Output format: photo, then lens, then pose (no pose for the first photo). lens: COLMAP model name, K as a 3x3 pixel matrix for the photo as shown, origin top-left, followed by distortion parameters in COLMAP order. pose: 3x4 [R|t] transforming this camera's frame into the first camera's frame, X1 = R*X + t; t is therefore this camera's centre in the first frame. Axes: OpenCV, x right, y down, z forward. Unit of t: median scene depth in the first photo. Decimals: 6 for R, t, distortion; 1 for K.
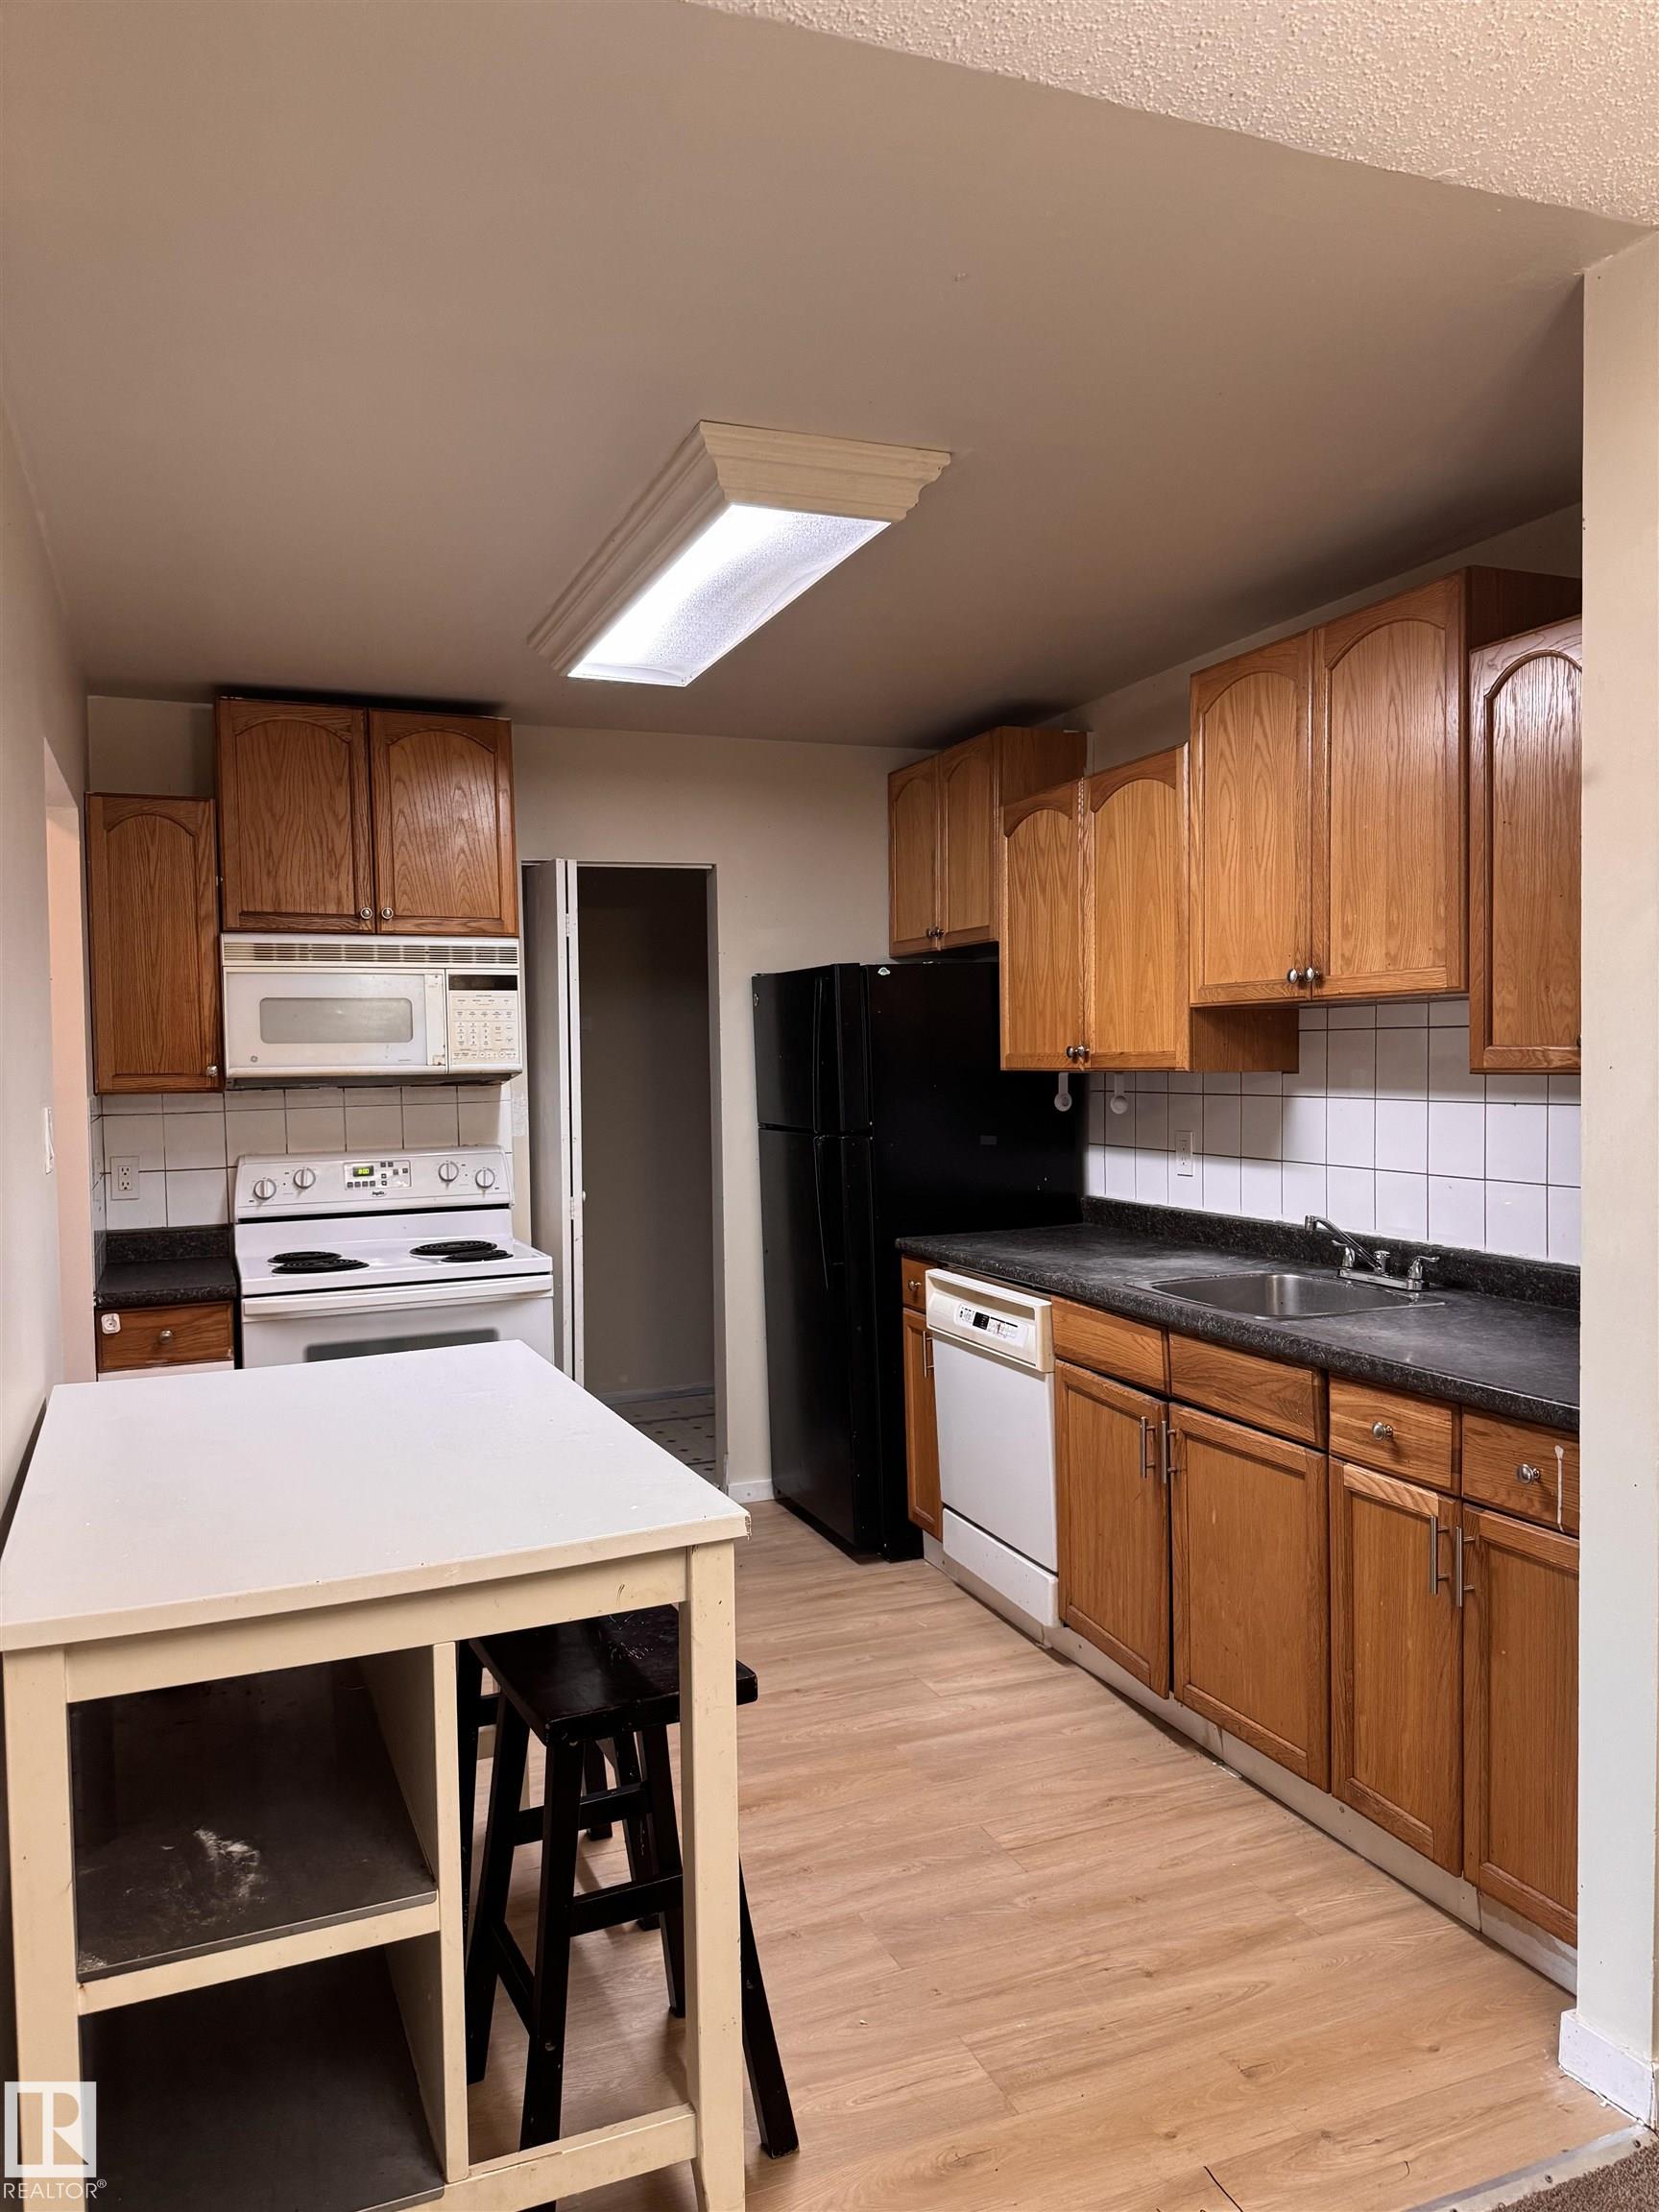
lens RADIAL K [[1589.2, 0, 819.8], [0, 1589.2, 1104.0], [0, 0, 1]] dist [0.025167, -0.029610]
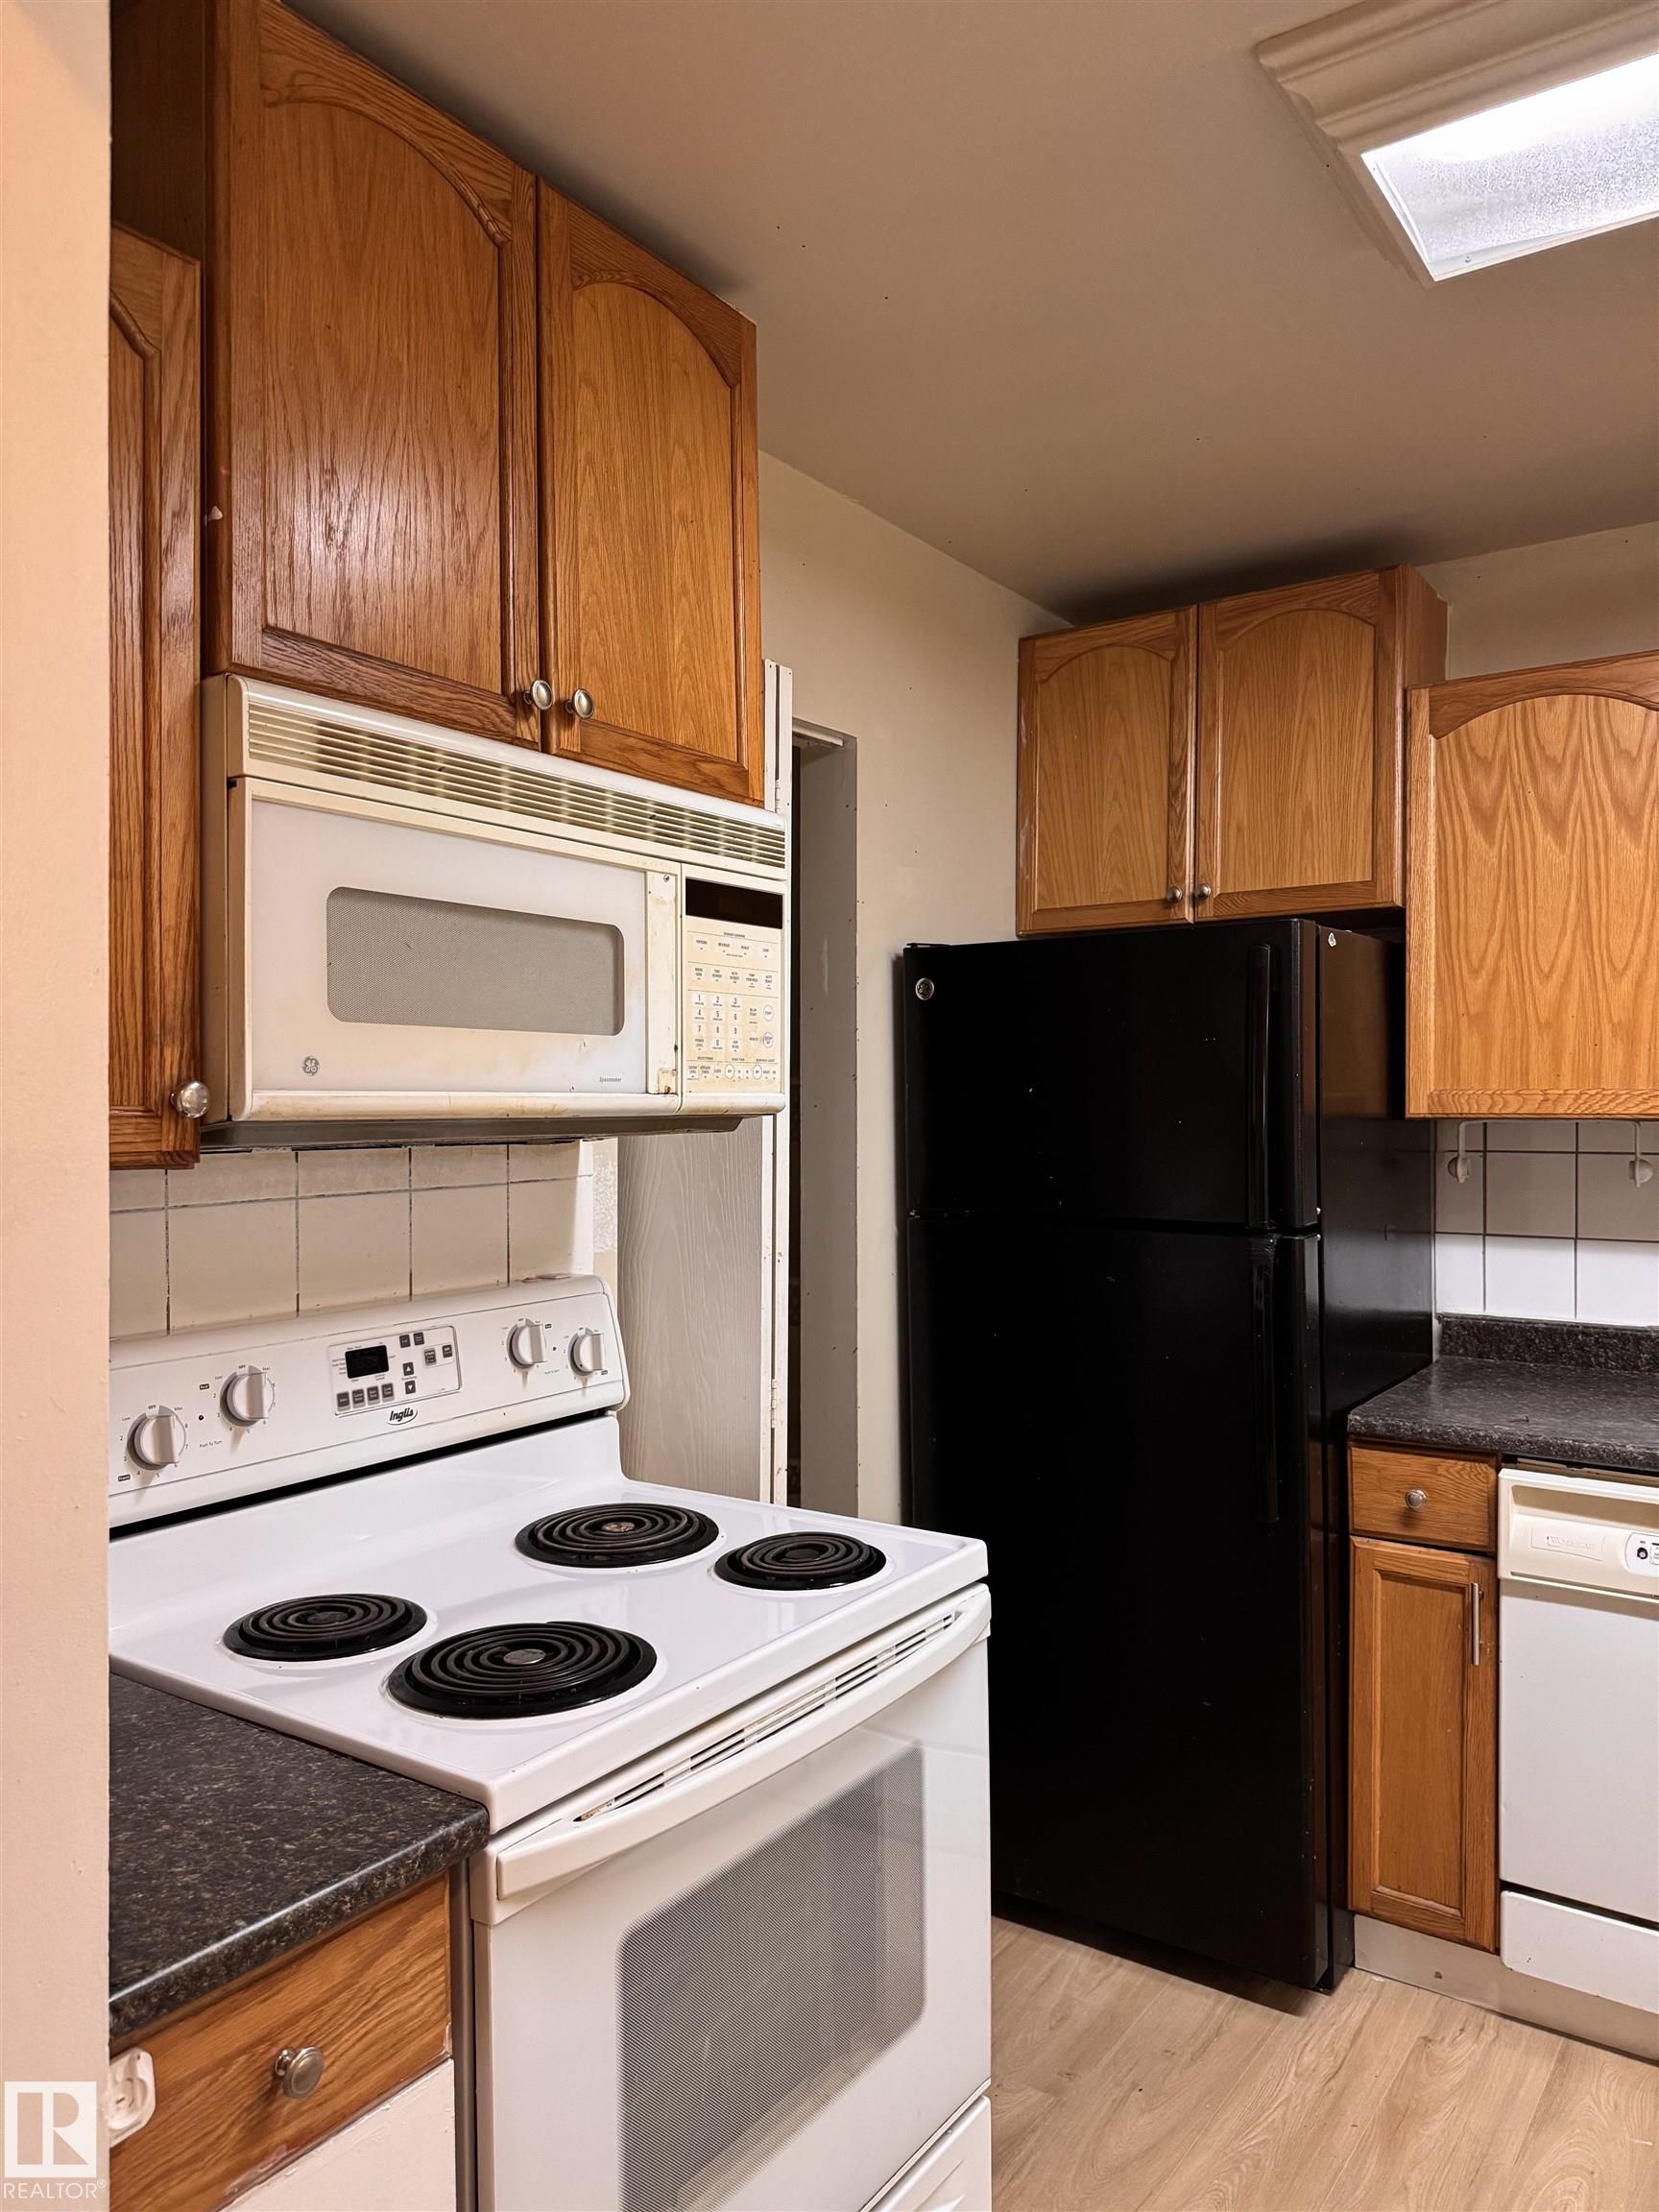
lens RADIAL K [[1589.2, 0, 819.8], [0, 1589.2, 1104.0], [0, 0, 1]] dist [0.025167, -0.029610]
pose [[0.837611, 0.011334, 0.546149, -0.437514], [0.009036, 0.999360, -0.034597, -0.007463], [-0.546192, 0.033914, 0.836973, 0.646487]]
